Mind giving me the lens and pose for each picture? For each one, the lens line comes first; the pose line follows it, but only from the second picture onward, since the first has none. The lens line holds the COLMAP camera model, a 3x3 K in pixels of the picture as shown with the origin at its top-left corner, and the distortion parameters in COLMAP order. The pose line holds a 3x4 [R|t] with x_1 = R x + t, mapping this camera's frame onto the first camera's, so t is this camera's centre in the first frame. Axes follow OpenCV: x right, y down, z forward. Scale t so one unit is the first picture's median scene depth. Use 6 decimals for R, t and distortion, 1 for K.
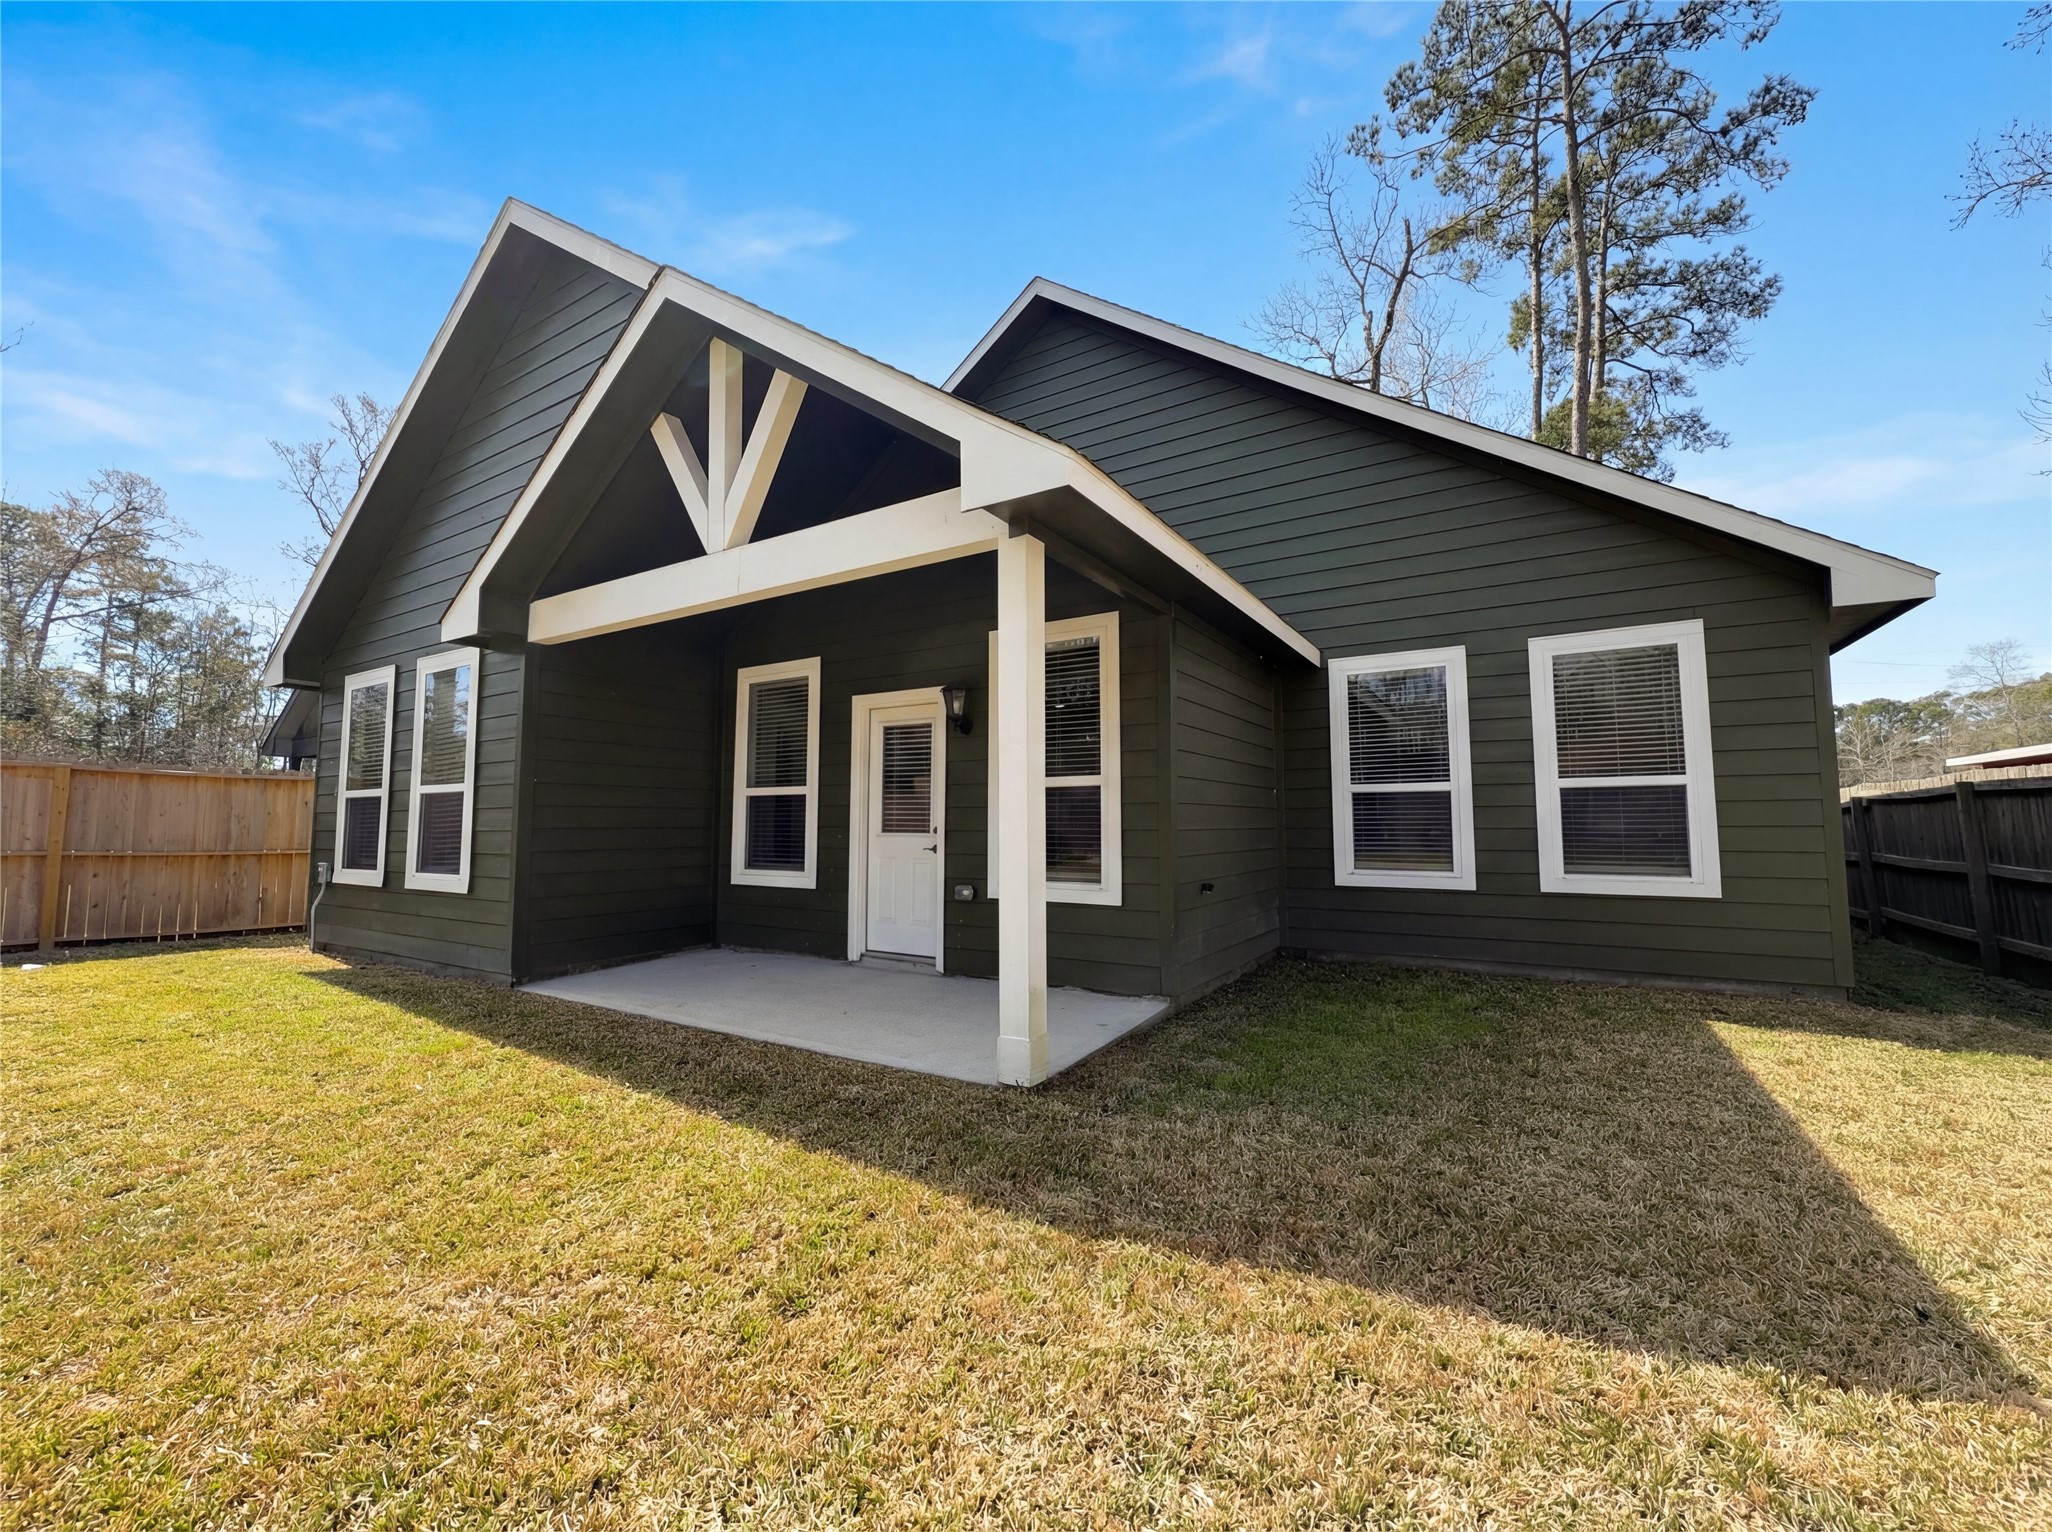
lens RADIAL K [[814.6, 0, 1025.2], [0, 814.6, 765.9], [0, 0, 1]] dist [0.002720, 0.000358]
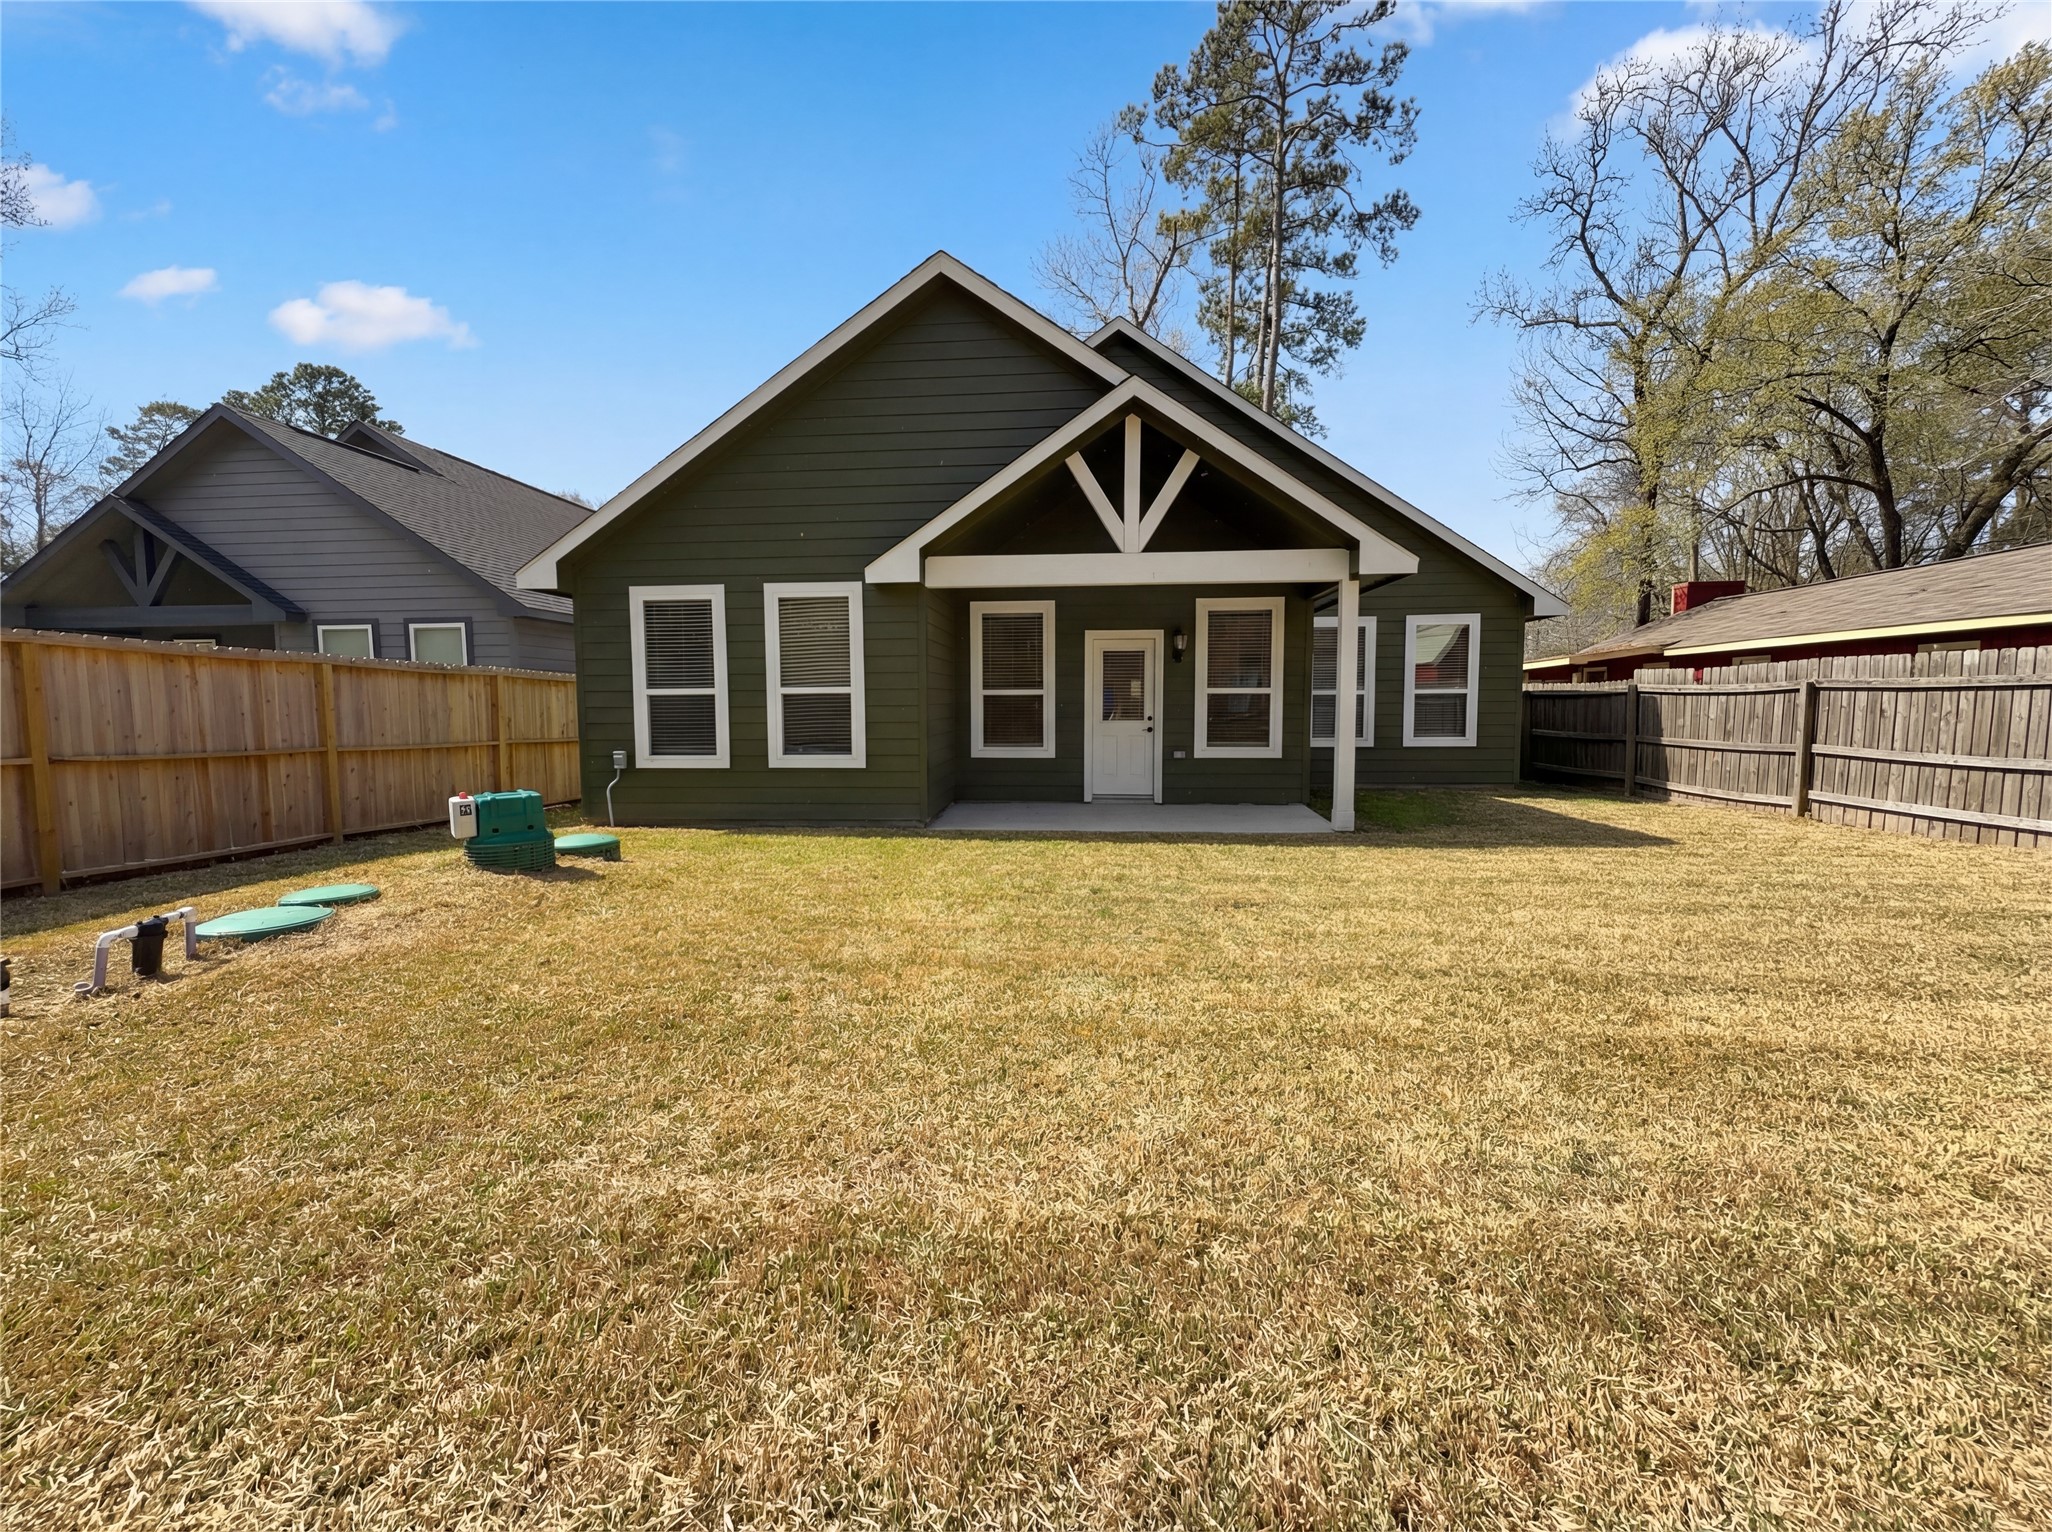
lens RADIAL K [[814.6, 0, 1022.6], [0, 814.6, 769.2], [0, 0, 1]] dist [0.002720, 0.000358]
pose [[0.889313, -0.039460, 0.455593, -0.901128], [-0.031398, 0.988650, 0.146919, -0.043222], [-0.456220, -0.144962, 0.877980, -0.272809]]
